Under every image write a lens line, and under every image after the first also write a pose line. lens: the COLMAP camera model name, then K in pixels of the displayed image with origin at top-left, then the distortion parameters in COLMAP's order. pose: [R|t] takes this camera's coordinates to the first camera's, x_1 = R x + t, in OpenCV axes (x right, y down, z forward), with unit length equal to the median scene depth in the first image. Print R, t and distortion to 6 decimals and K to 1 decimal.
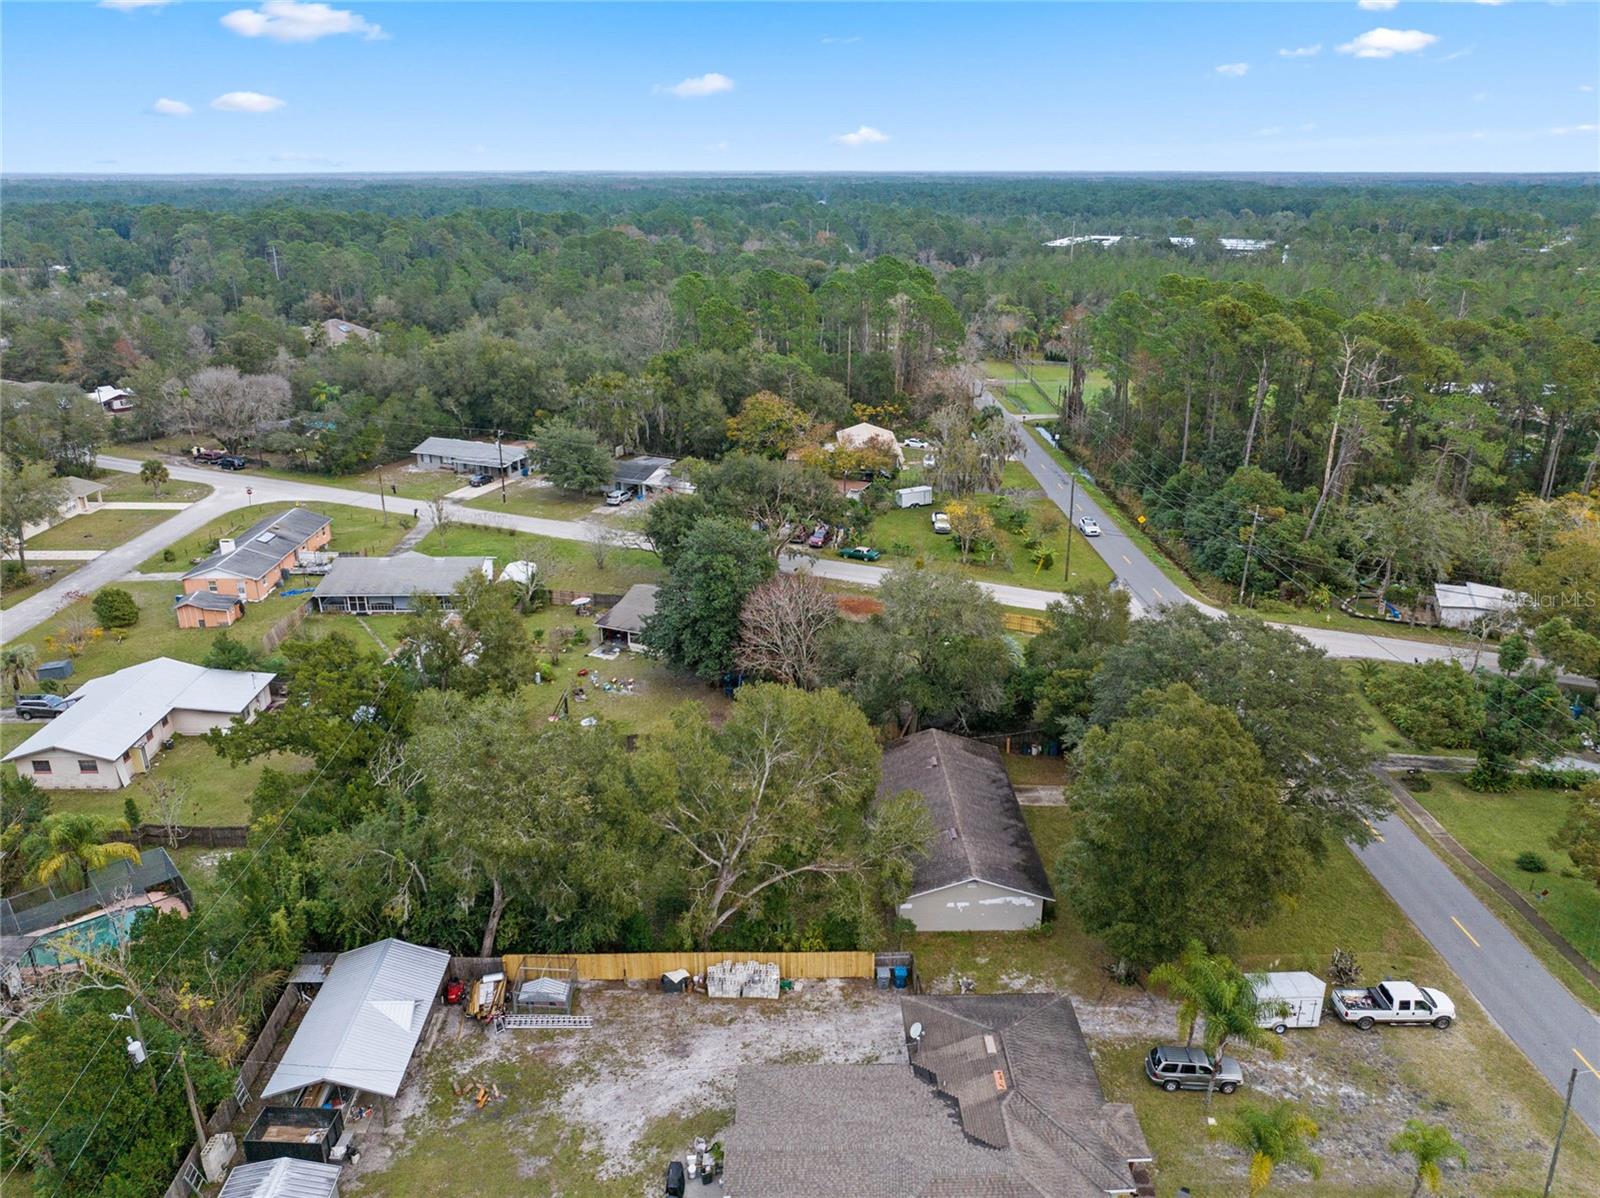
lens RADIAL K [[1132.2, 0, 815.2], [0, 1132.2, 606.5], [0, 0, 1]] dist [-0.082478, 0.208435]
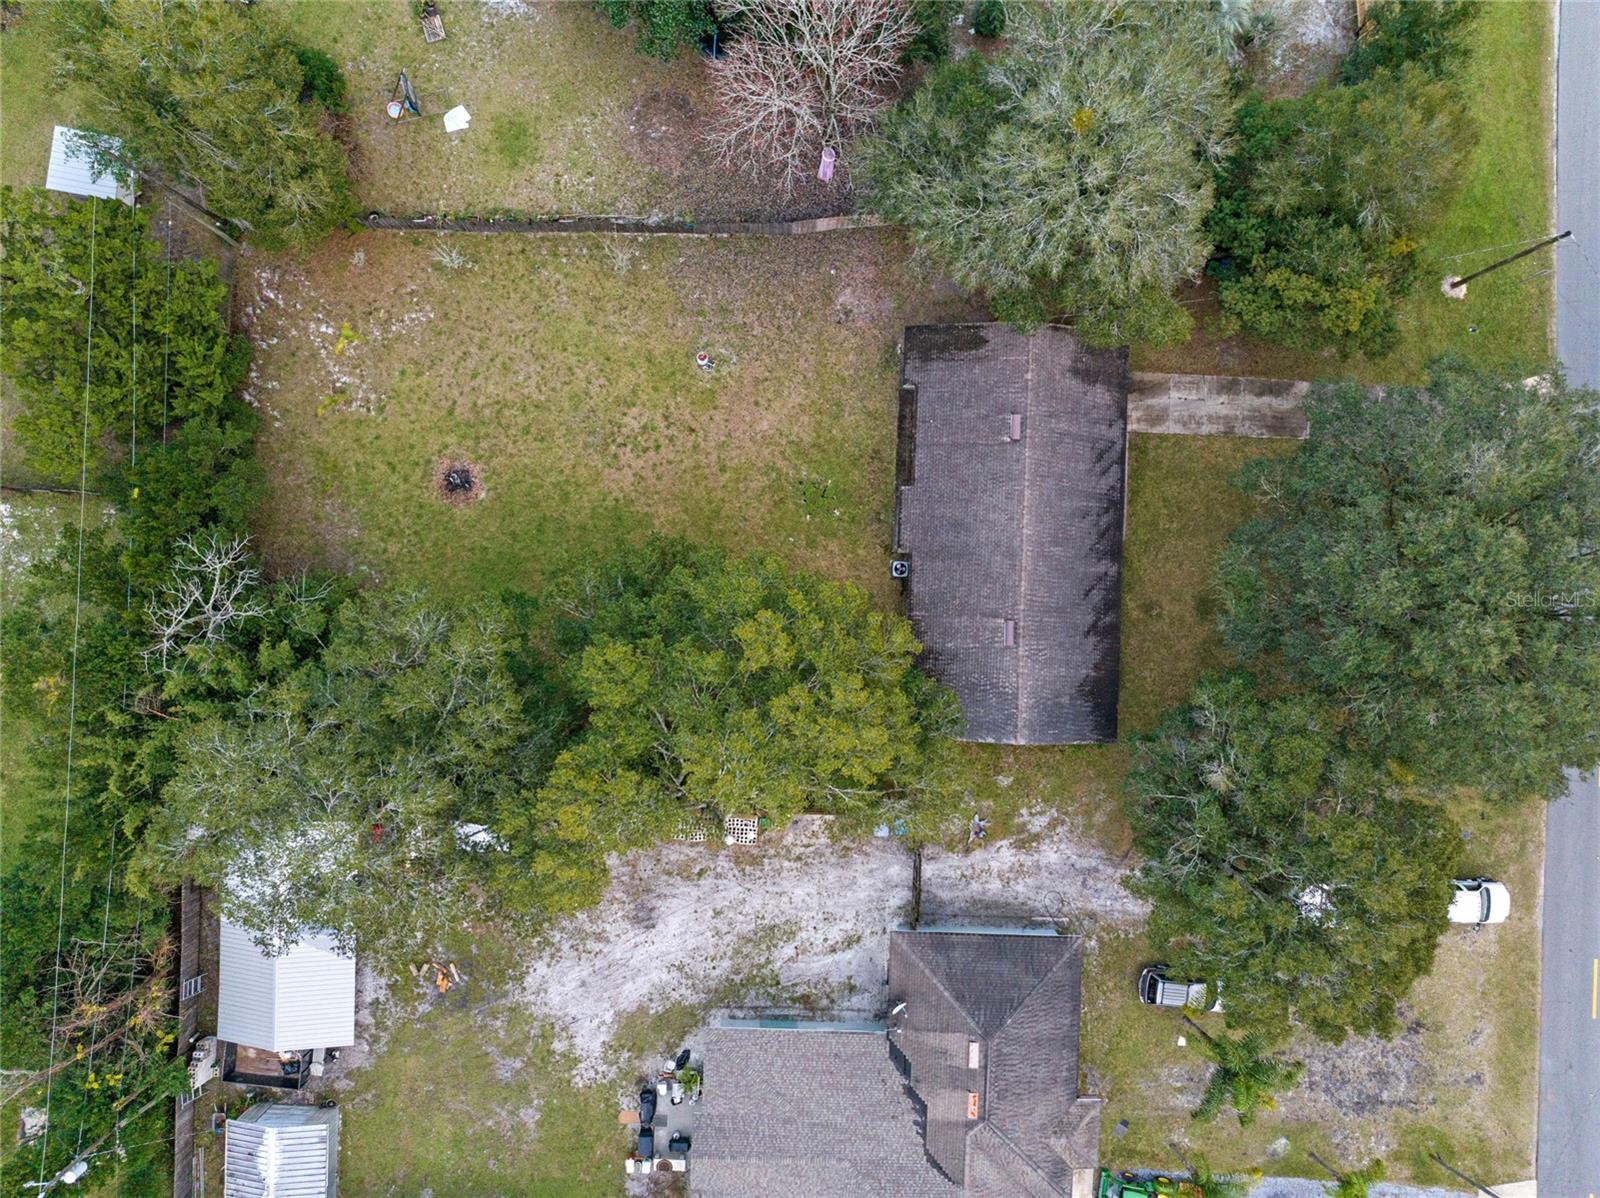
lens RADIAL K [[1103.0, 0, 810.4], [0, 1103.0, 597.9], [0, 0, 1]] dist [-0.011255, 0.000347]
pose [[0.997410, 0.068906, 0.020623, -0.024026], [-0.044926, 0.372922, 0.926775, -0.579732], [0.056170, -0.925301, 0.375051, 0.980204]]
